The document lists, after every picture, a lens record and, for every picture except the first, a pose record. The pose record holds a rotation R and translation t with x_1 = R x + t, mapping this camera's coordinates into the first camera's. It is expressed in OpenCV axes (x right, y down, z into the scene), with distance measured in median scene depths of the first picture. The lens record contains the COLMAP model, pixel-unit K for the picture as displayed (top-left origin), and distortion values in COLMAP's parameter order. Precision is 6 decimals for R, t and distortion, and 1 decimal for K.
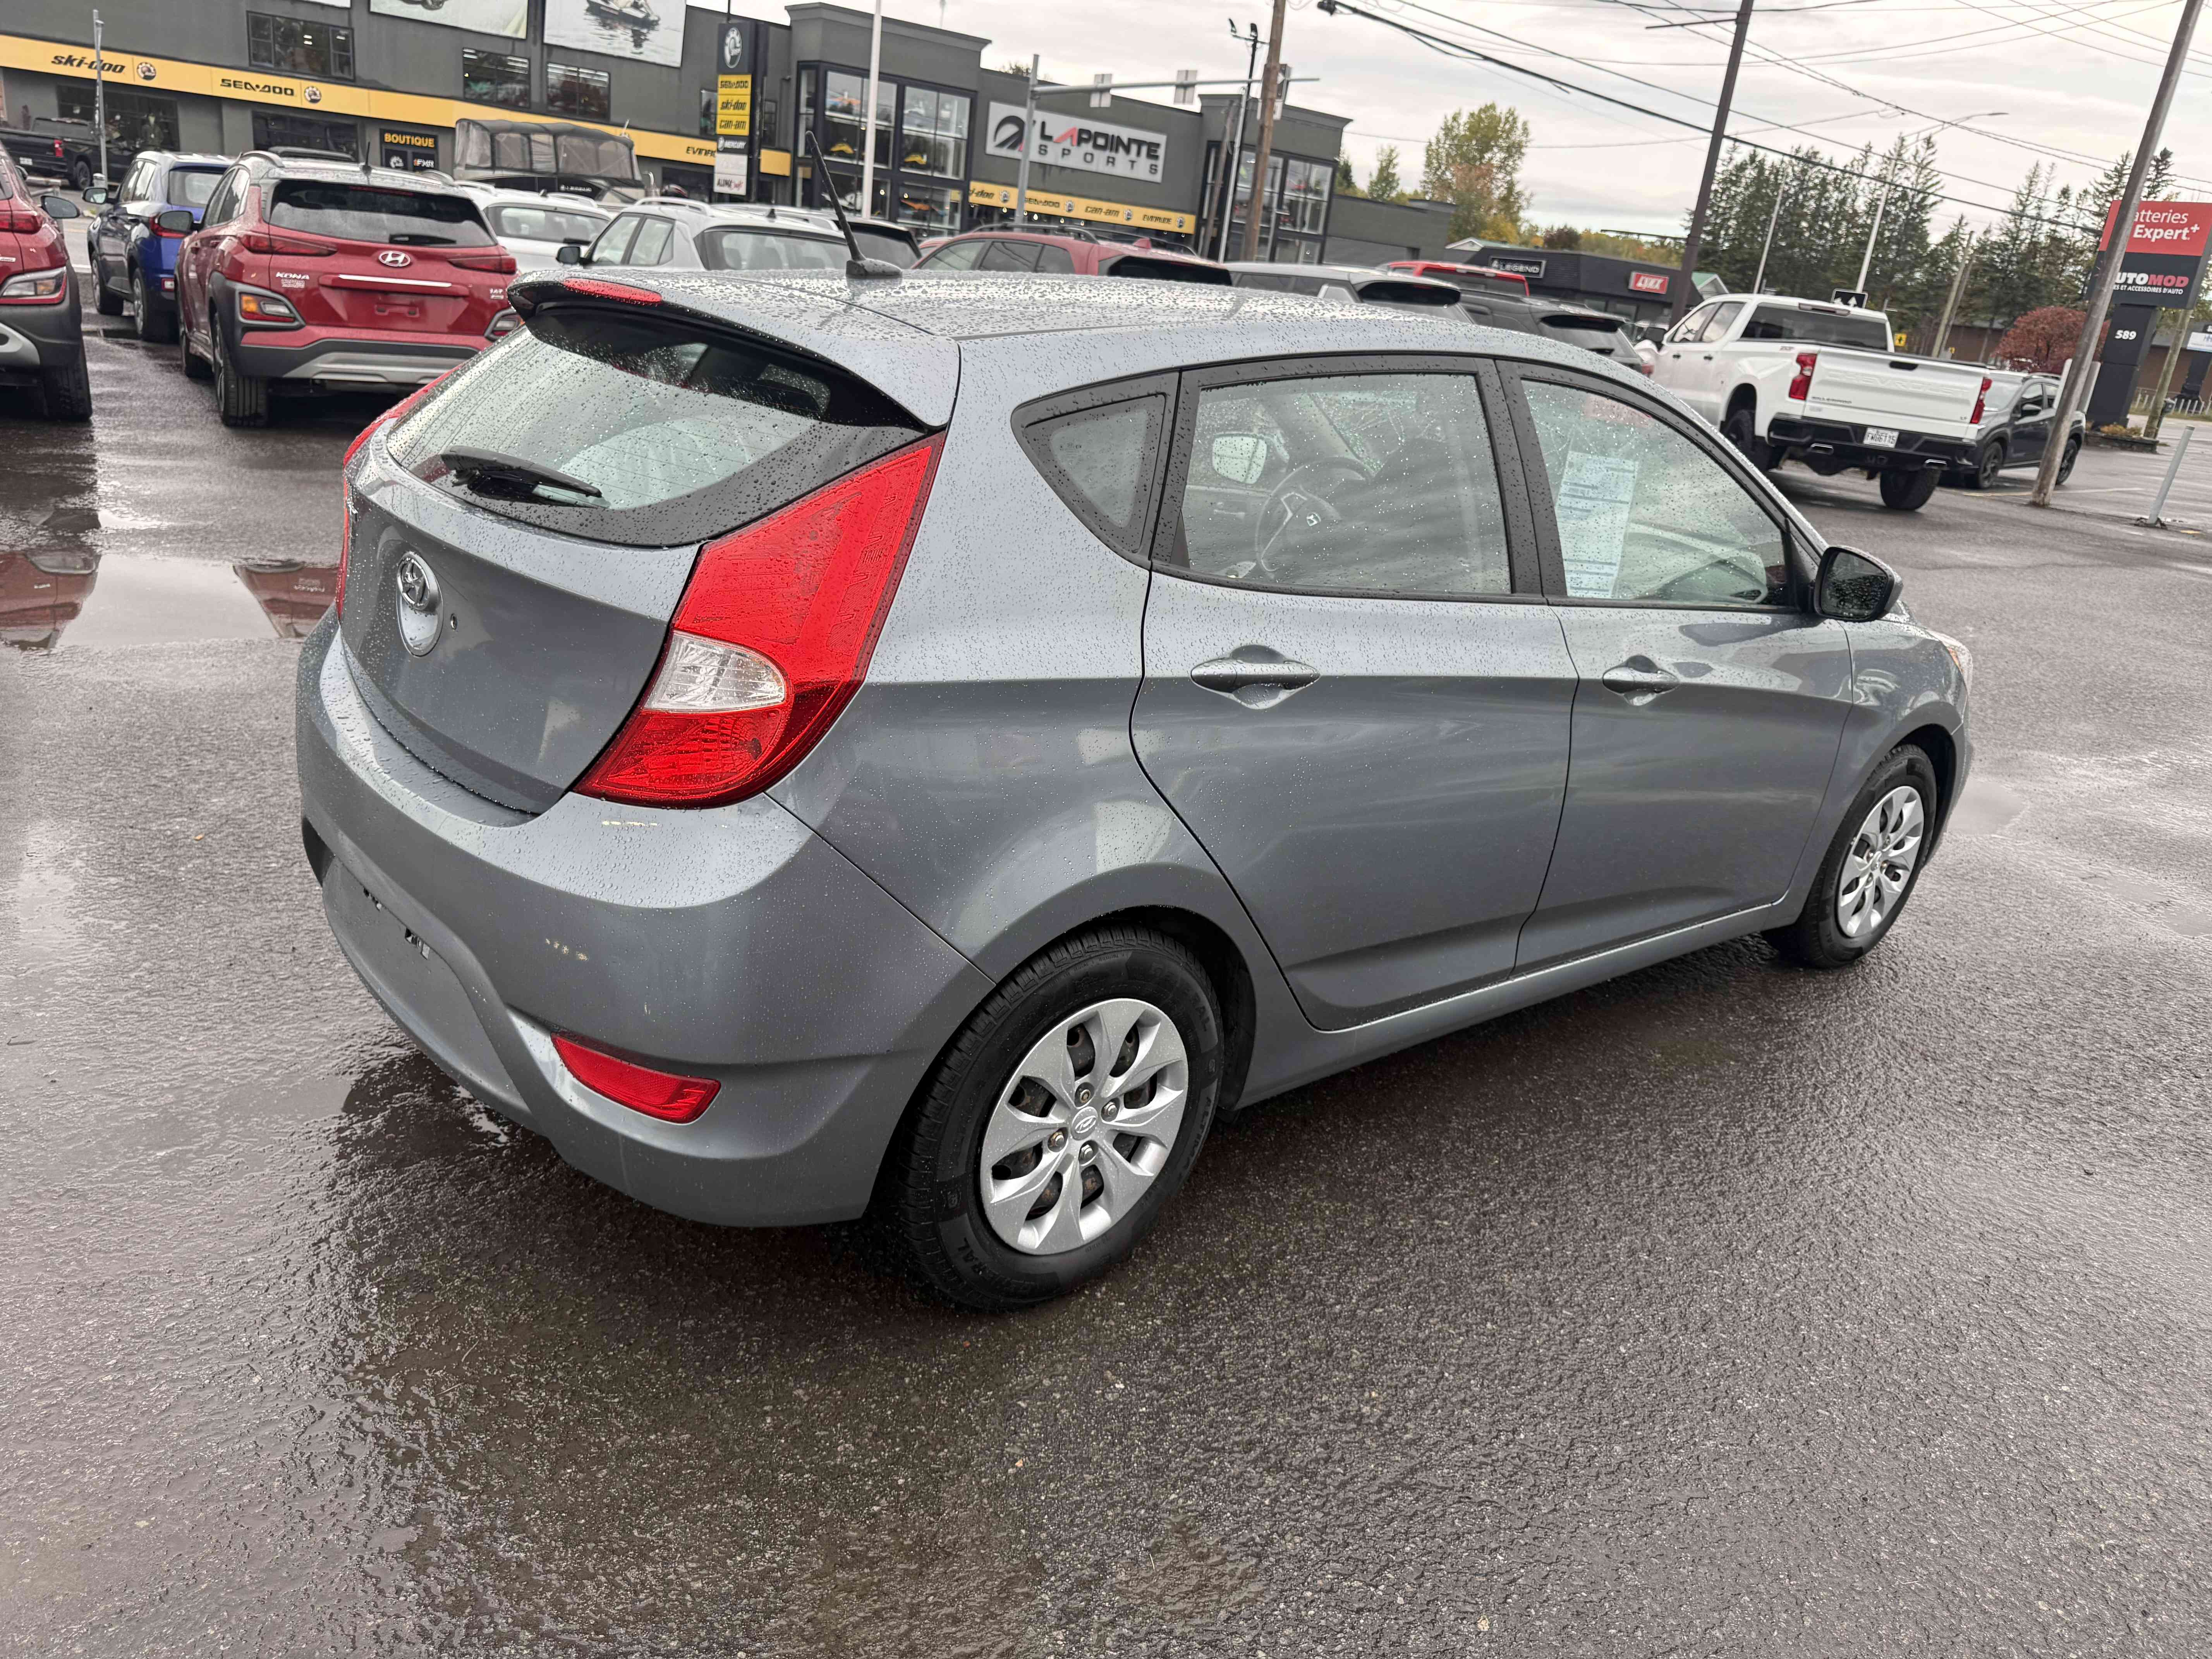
lens RADIAL K [[1626.6, 0, 1135.8], [0, 1626.6, 863.0], [0, 0, 1]] dist [0.041364, -0.039506]
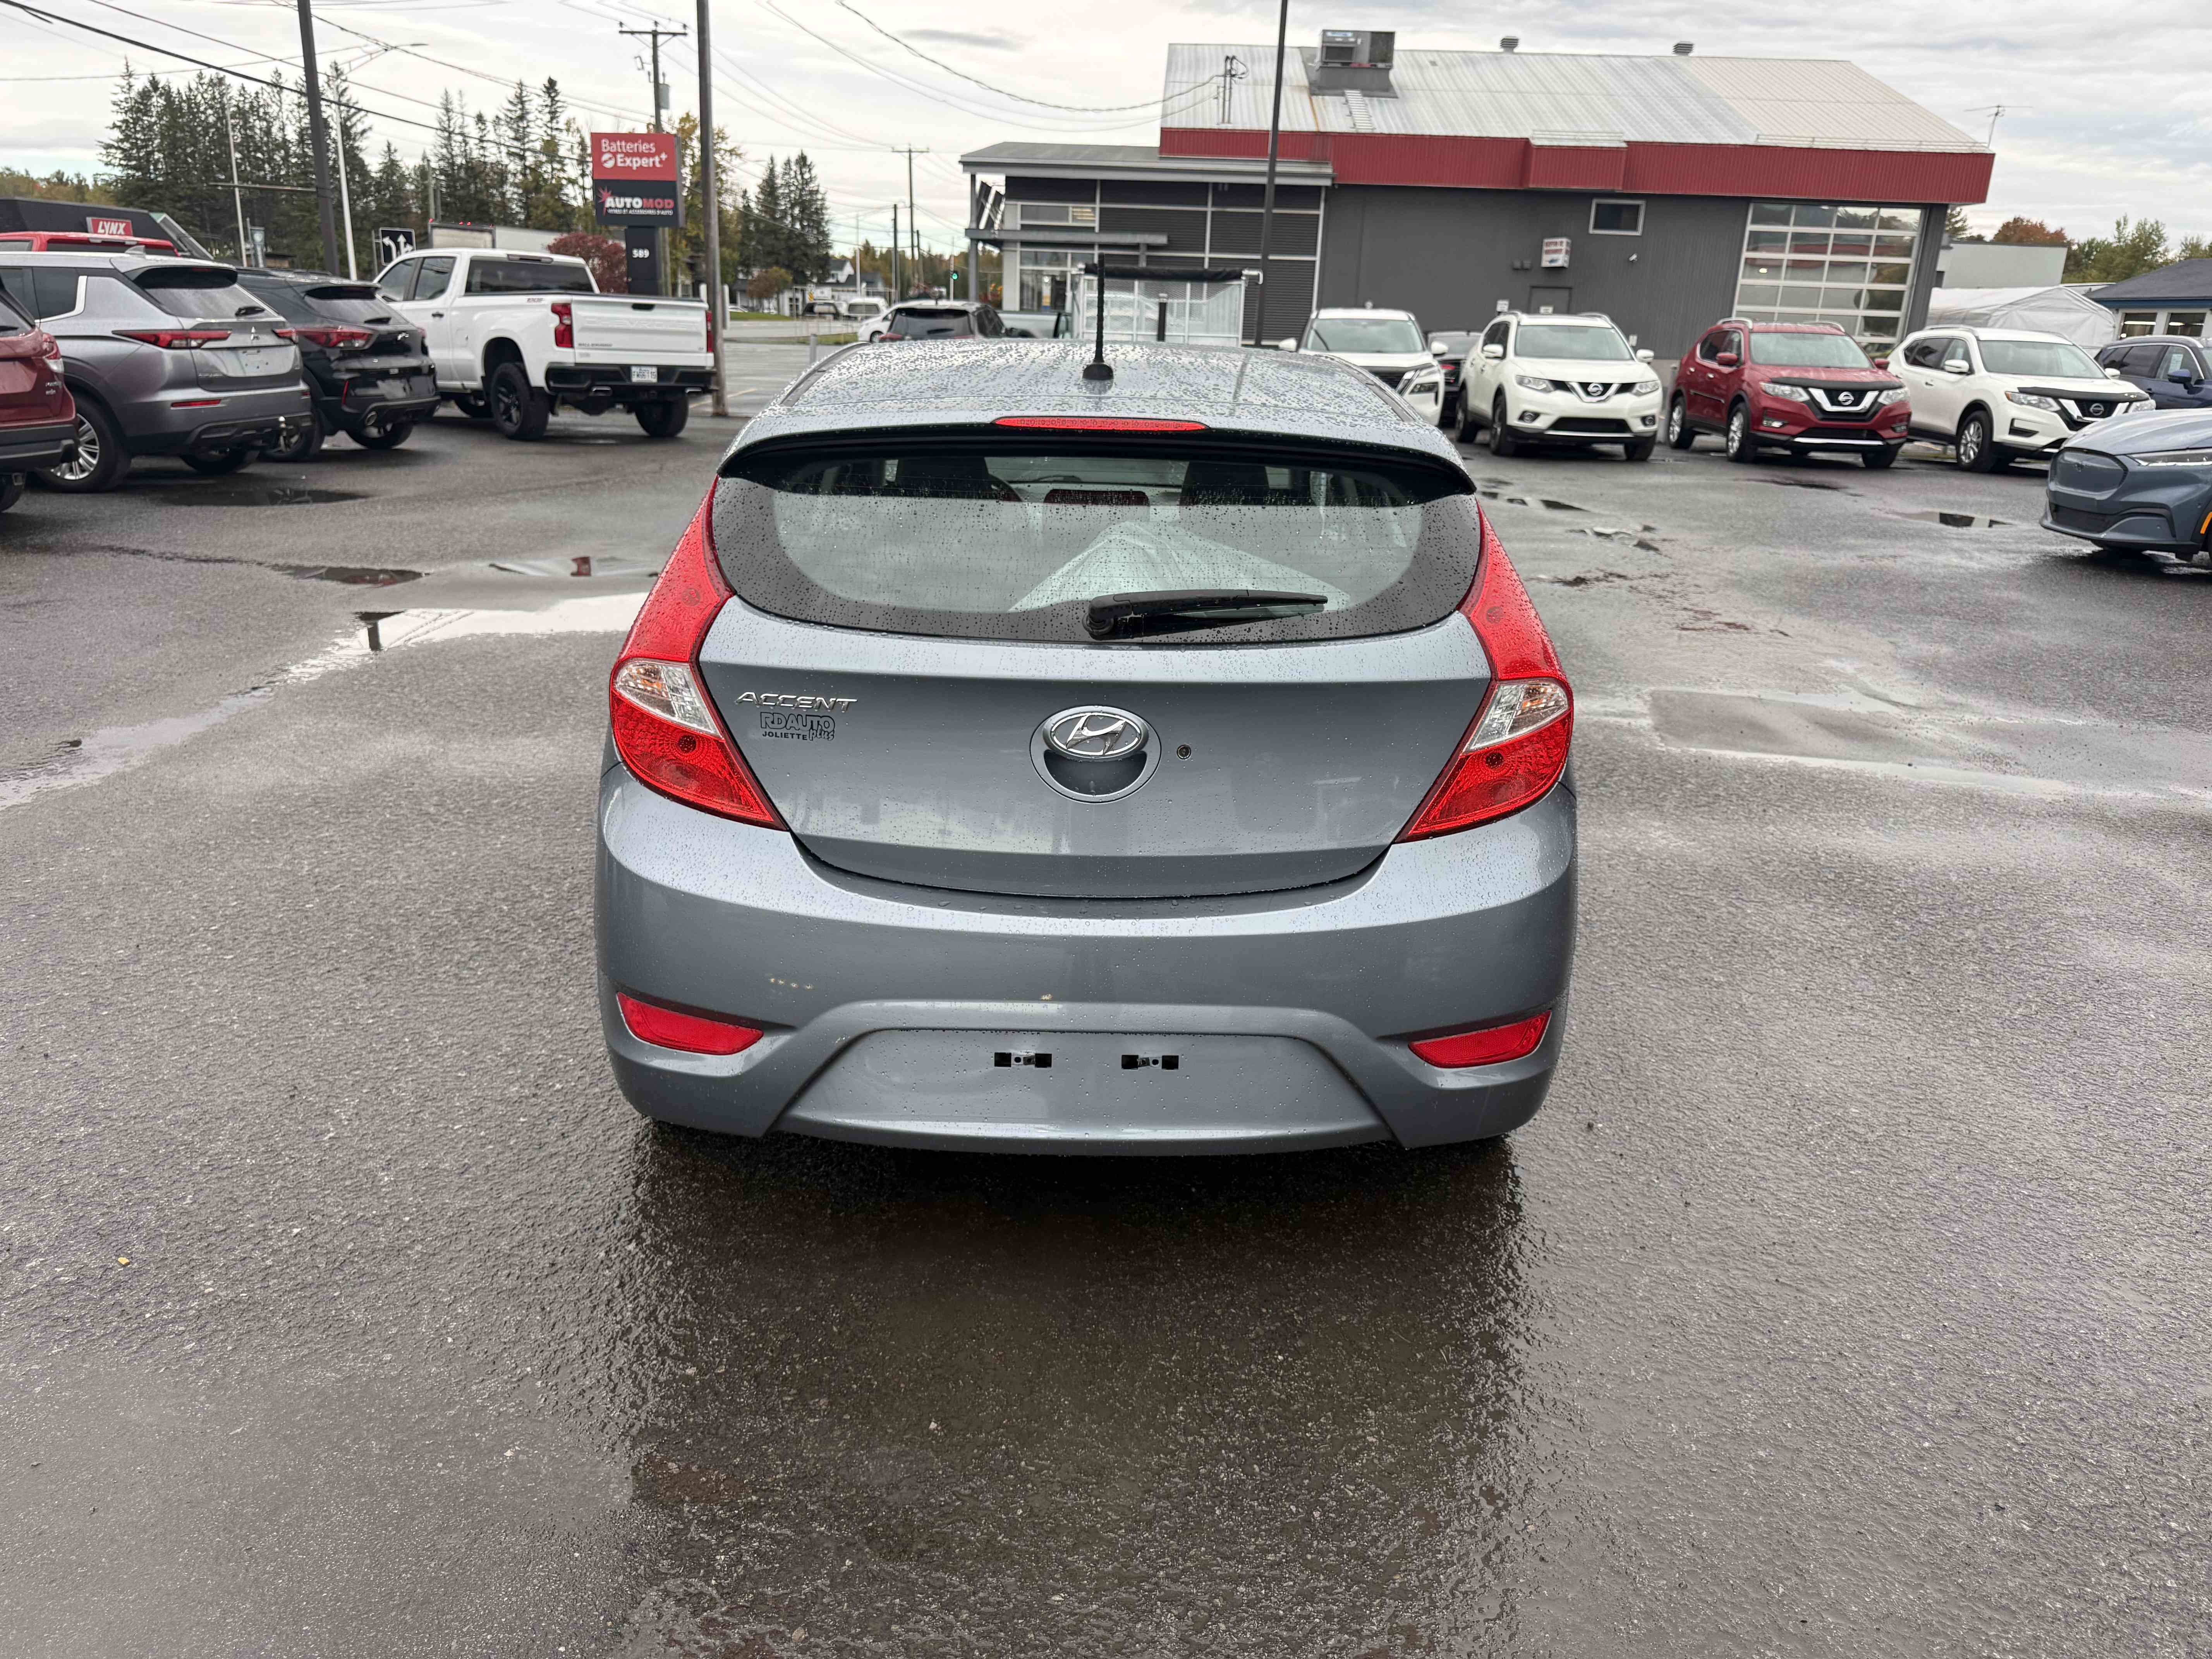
lens RADIAL K [[1626.6, 0, 1135.8], [0, 1626.6, 863.0], [0, 0, 1]] dist [0.041364, -0.039506]
pose [[0.616470, -0.340624, 0.709888, -0.222632], [0.307646, 0.934116, 0.181054, -0.051505], [-0.724789, 0.106780, 0.680646, 0.056848]]
